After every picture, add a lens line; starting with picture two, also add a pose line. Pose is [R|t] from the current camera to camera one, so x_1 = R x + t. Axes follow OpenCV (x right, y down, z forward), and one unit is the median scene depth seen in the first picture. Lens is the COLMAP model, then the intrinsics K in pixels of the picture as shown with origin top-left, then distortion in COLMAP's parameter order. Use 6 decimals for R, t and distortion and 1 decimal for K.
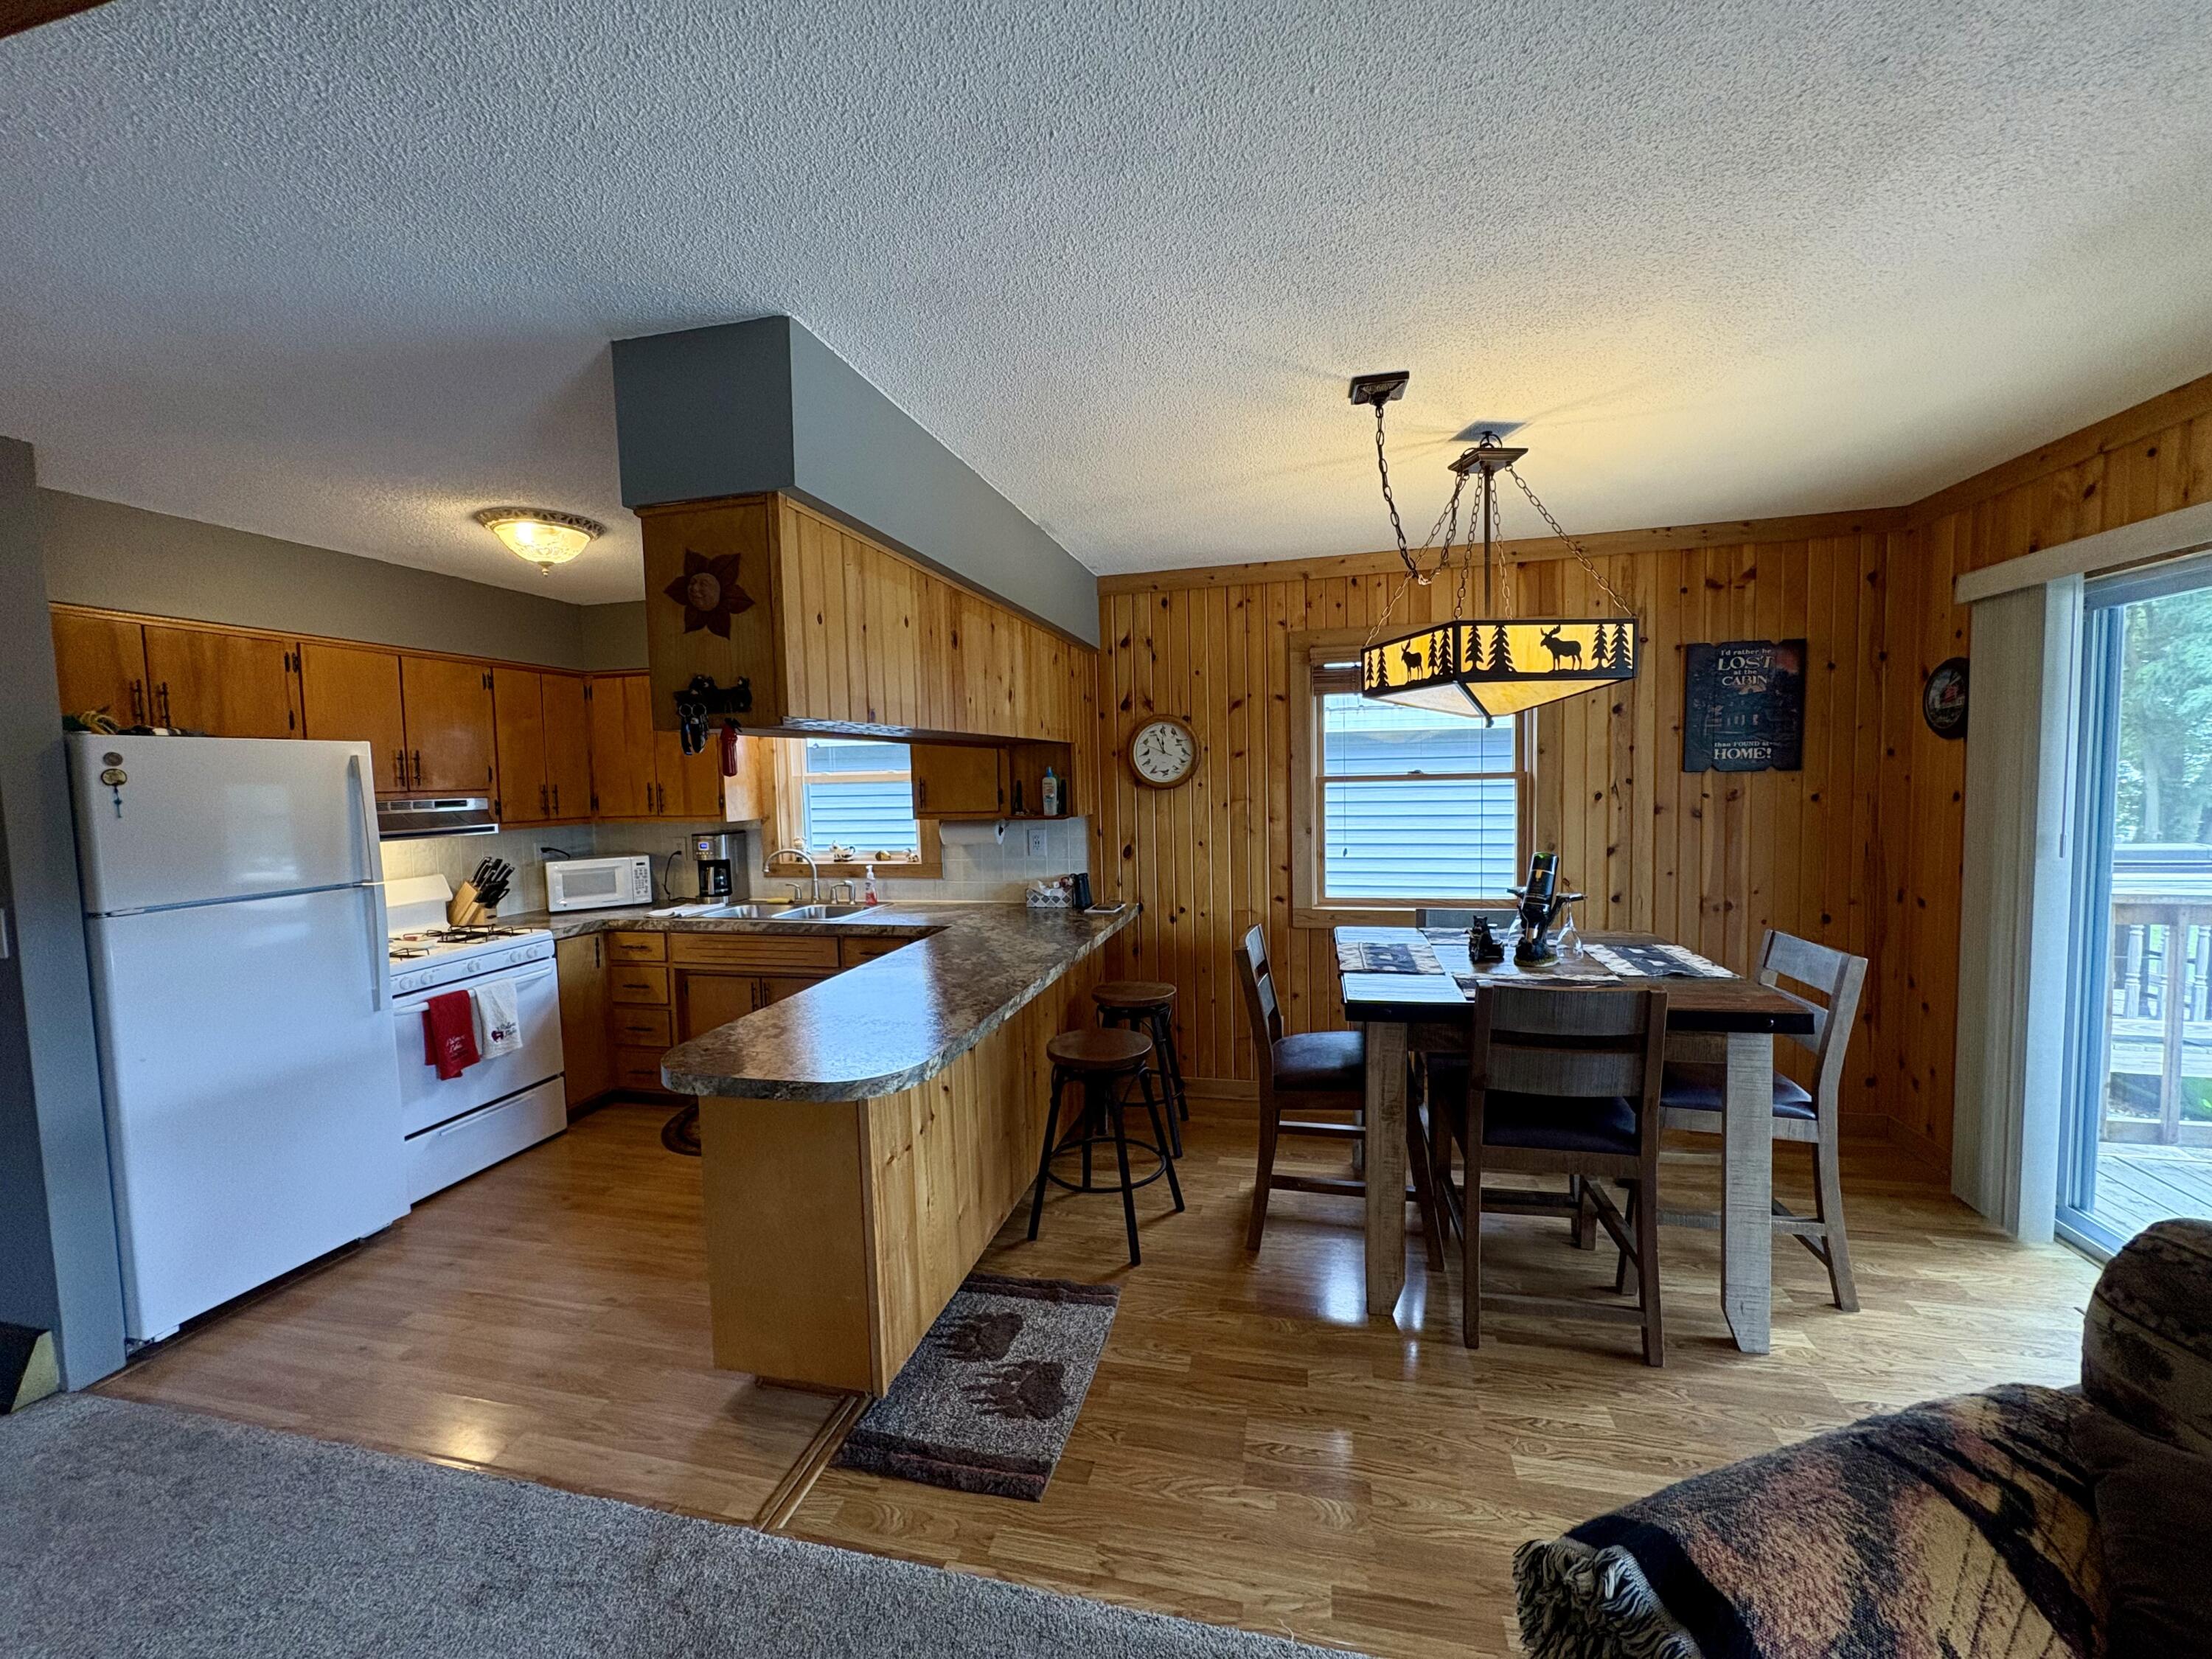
lens RADIAL K [[877.3, 0, 1106.0], [0, 877.3, 829.5], [0, 0, 1]] dist [0.001435, -0.000049]
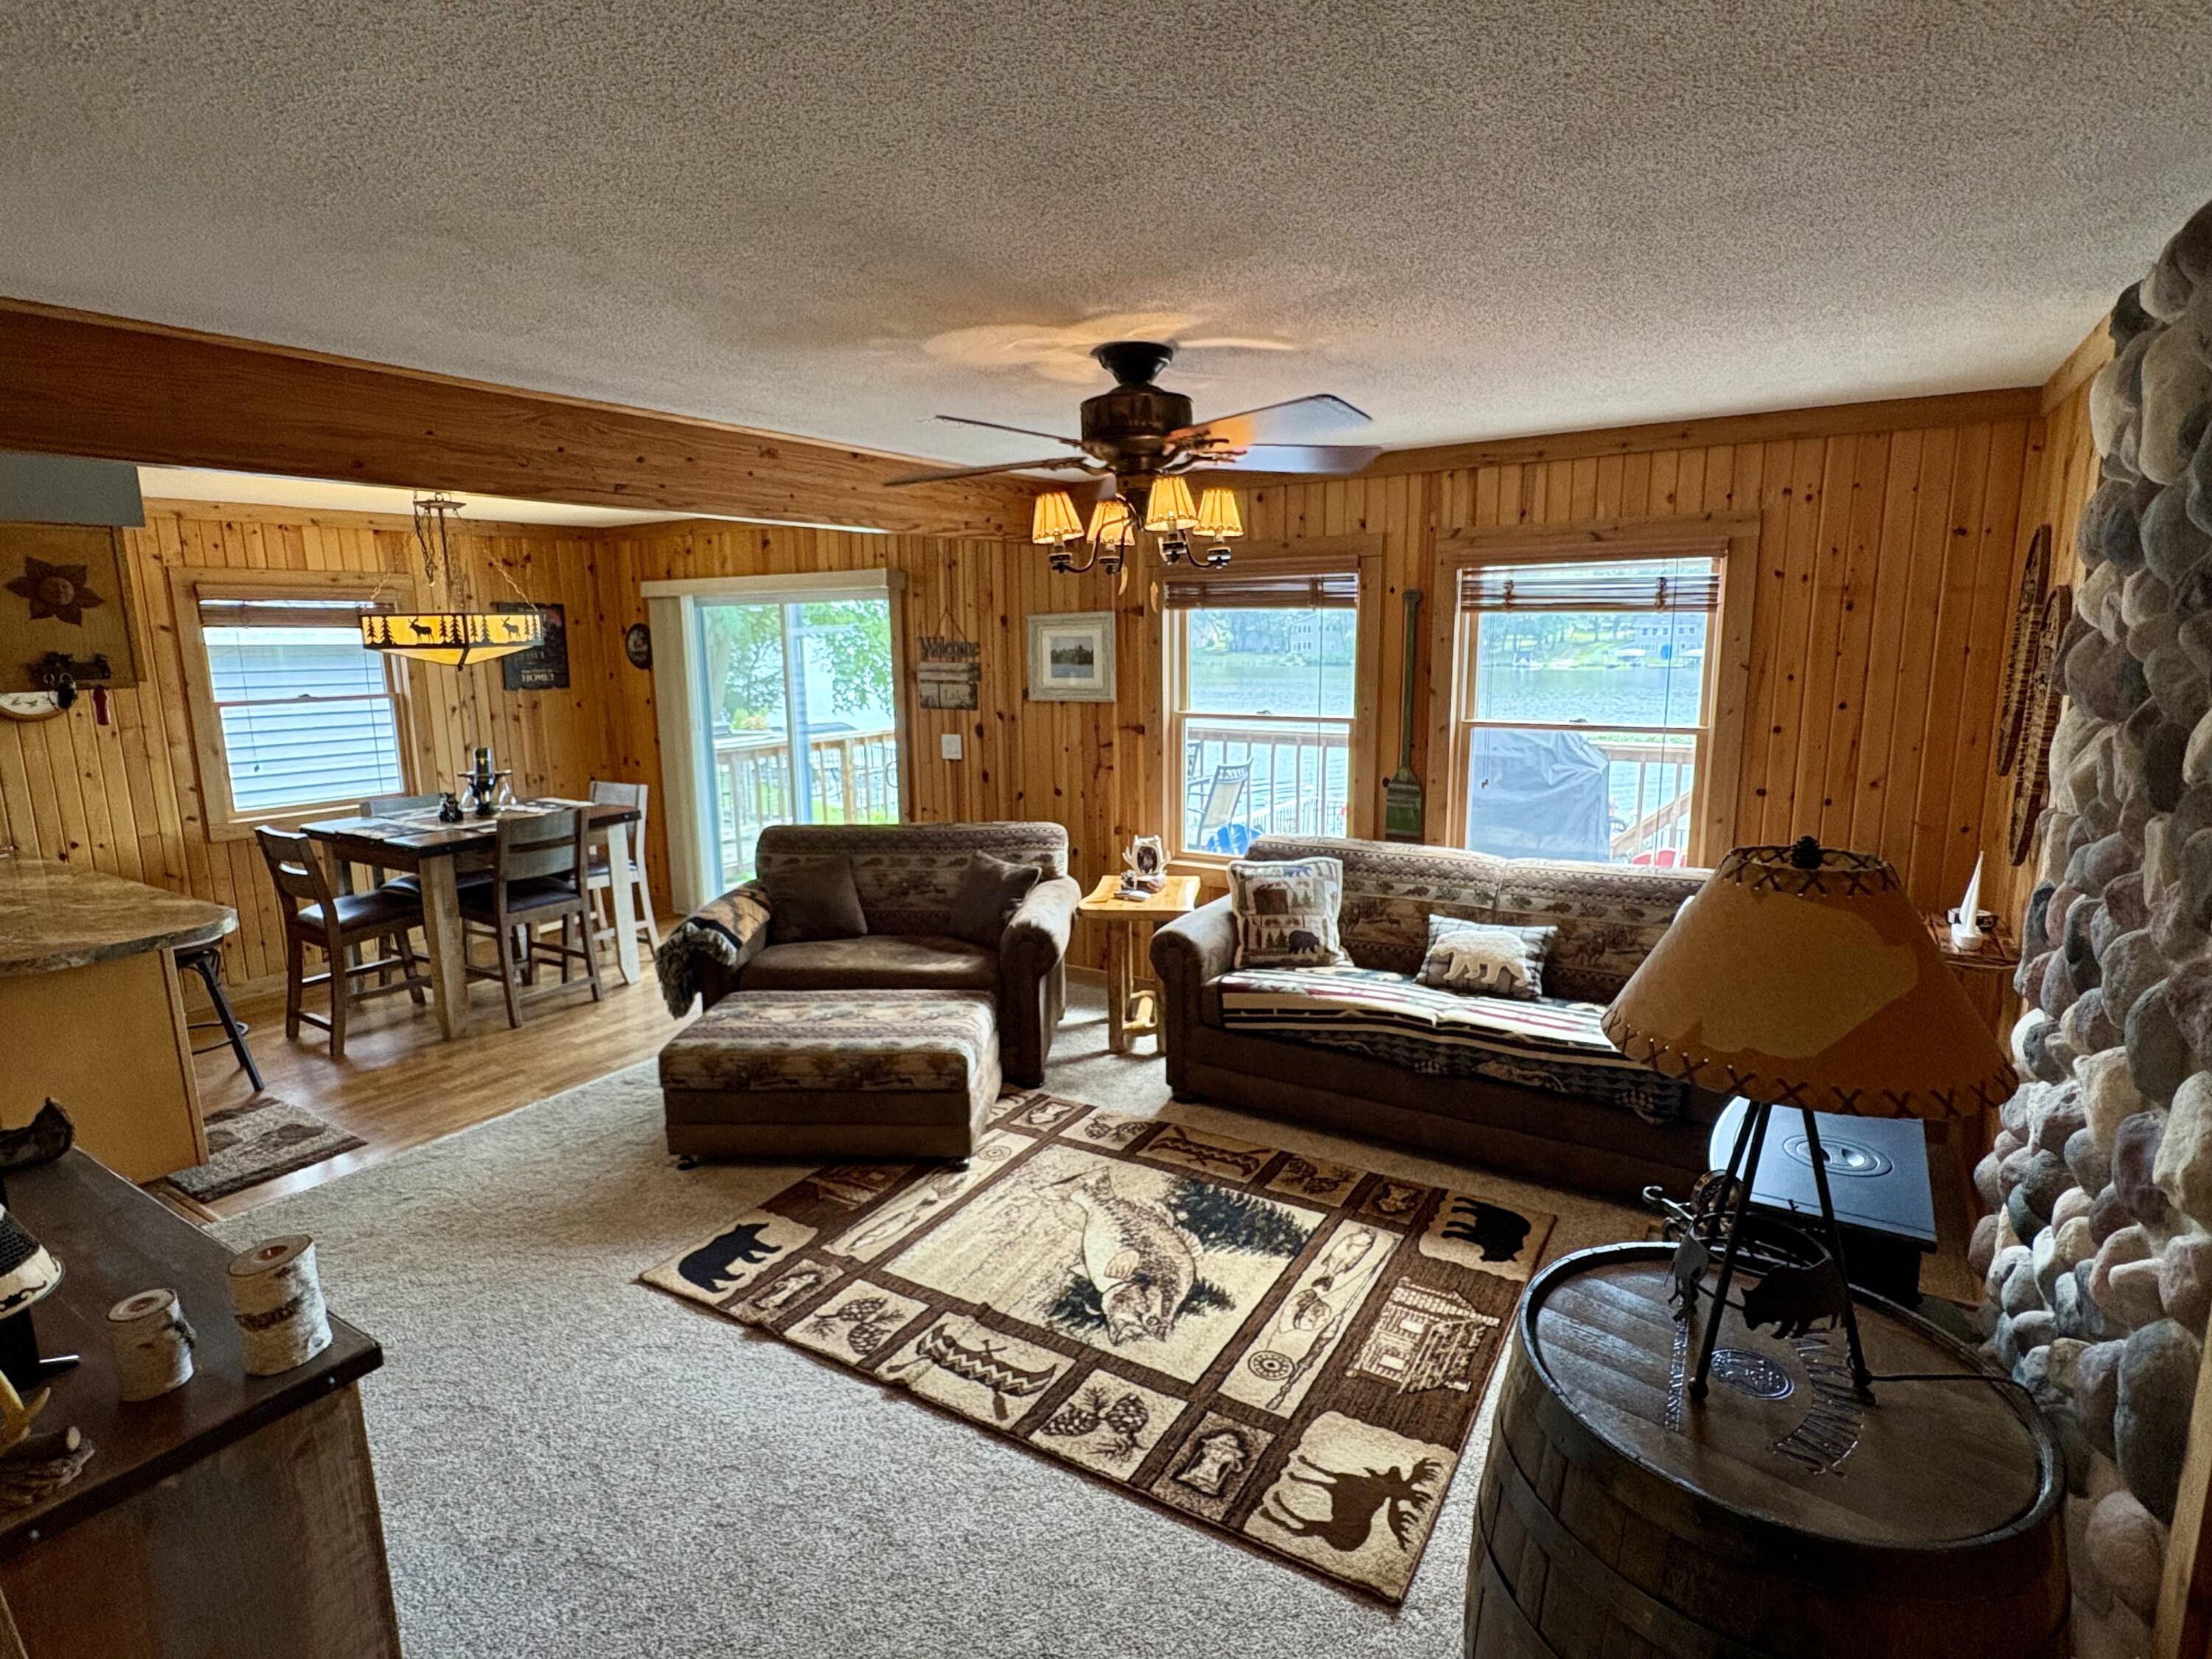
lens RADIAL K [[1143.4, 0, 1106.0], [0, 1143.4, 829.5], [0, 0, 1]] dist [0.000873, 0.000322]
pose [[0.324240, -0.141829, 0.935282, -0.877217], [0.068509, 0.989621, 0.126318, -0.008580], [-0.943491, 0.023118, 0.330592, -0.598638]]
